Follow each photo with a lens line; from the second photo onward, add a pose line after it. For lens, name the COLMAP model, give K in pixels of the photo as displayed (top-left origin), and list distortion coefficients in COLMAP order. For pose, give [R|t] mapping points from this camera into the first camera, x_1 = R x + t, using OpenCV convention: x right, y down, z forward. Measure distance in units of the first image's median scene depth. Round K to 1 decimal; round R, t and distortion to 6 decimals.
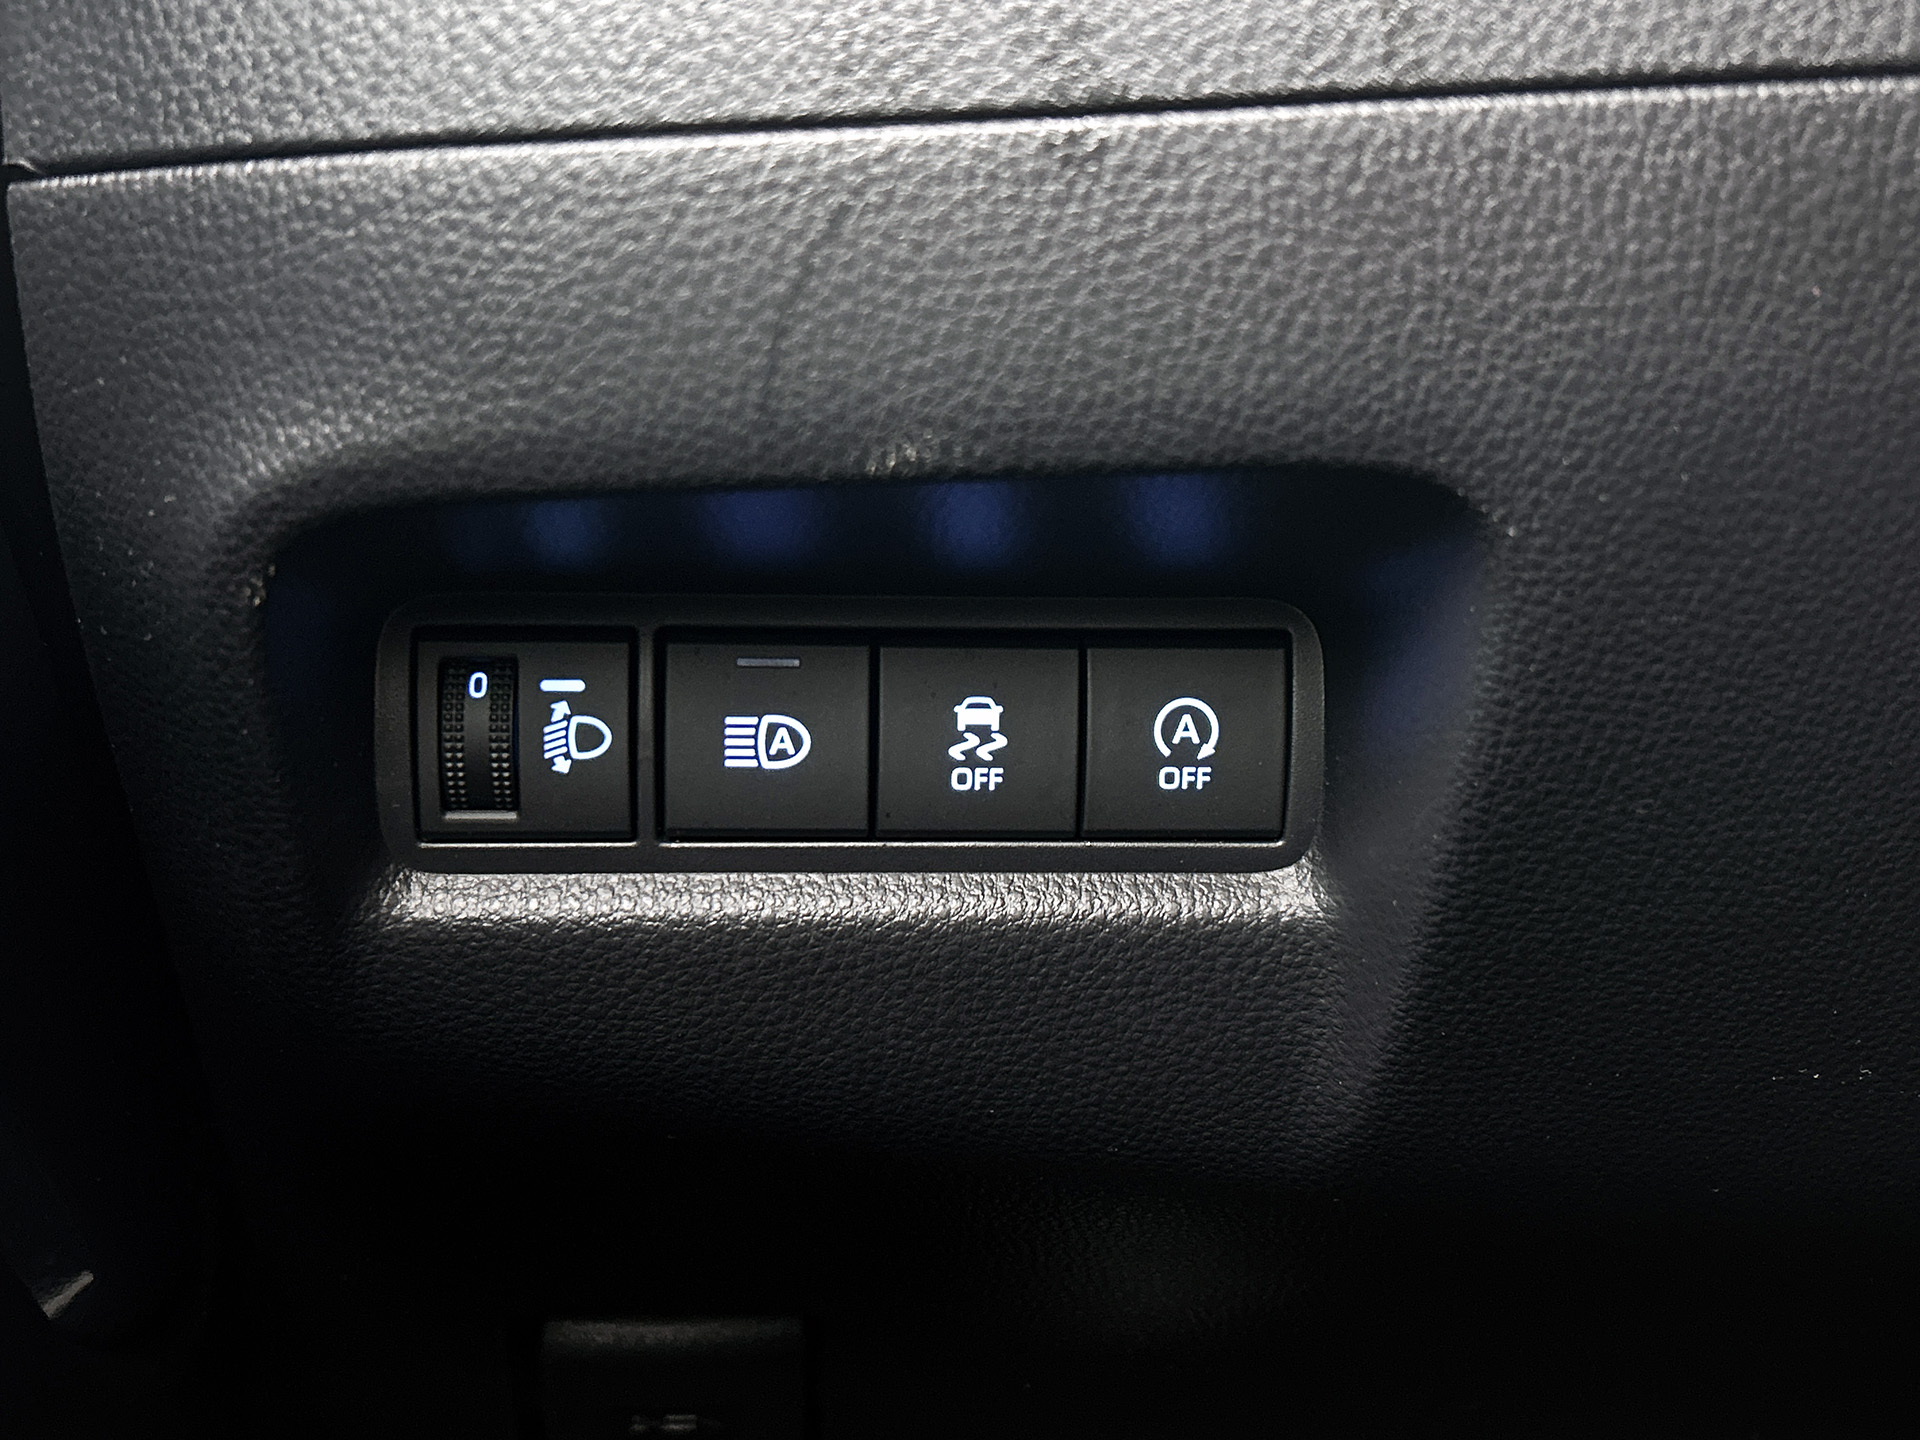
lens RADIAL K [[2081.8, 0, 949.5], [0, 2081.8, 704.9], [0, 0, 1]] dist [0.054044, 0.000000]
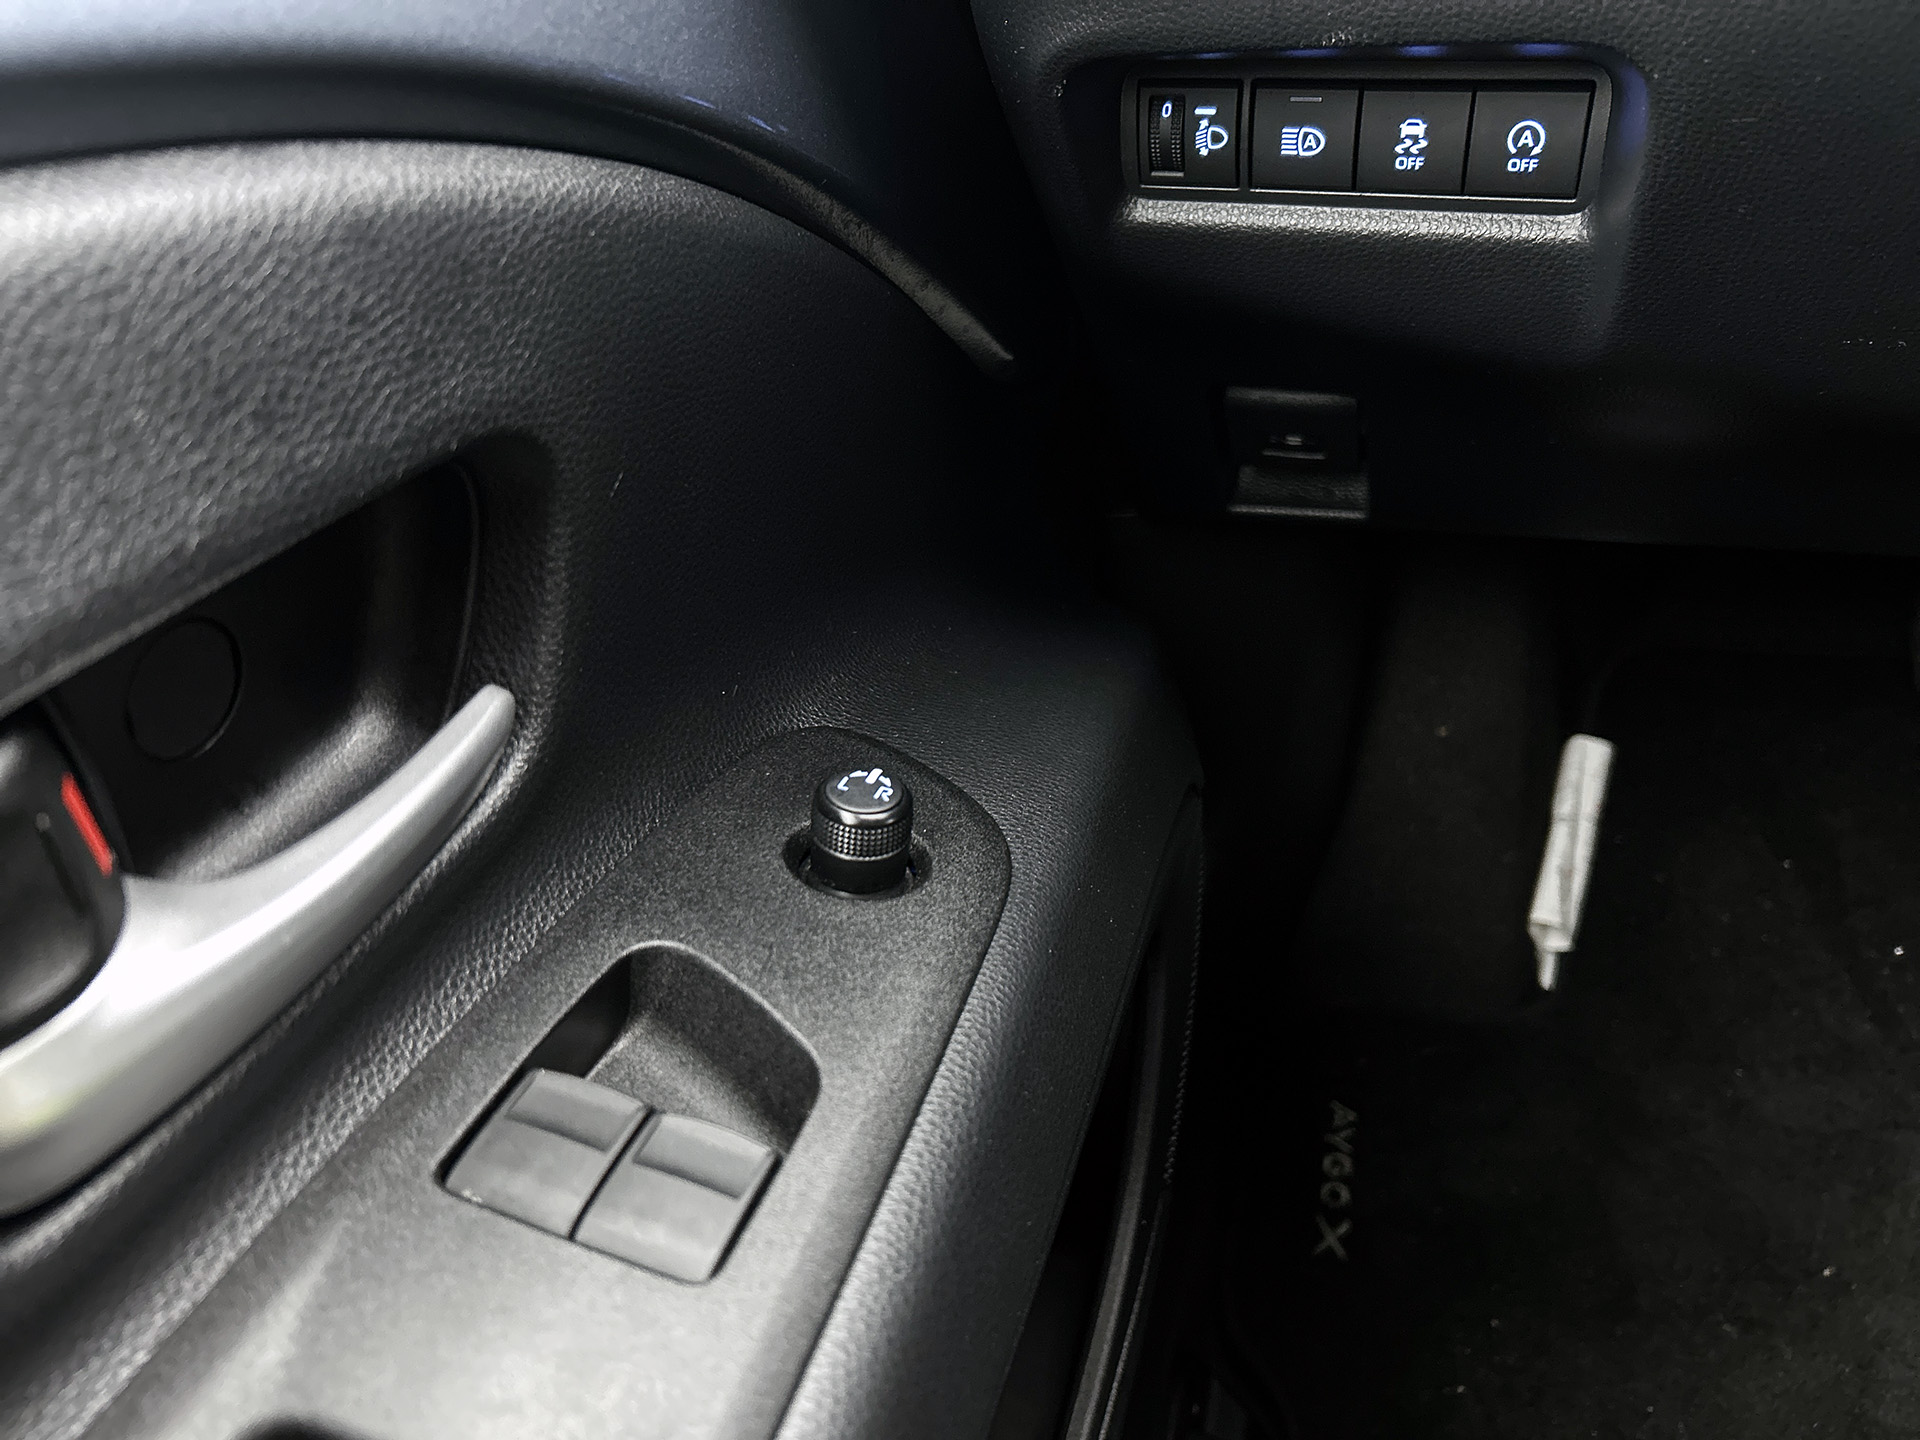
lens RADIAL K [[1409.2, 0, 957.8], [0, 1409.2, 720.4], [0, 0, 1]] dist [0.043228, -0.046226]
pose [[0.899721, 0.190764, -0.392569, 0.282598], [0.047170, 0.851663, 0.521962, -0.260502], [0.433909, -0.488138, 0.757261, -0.506192]]
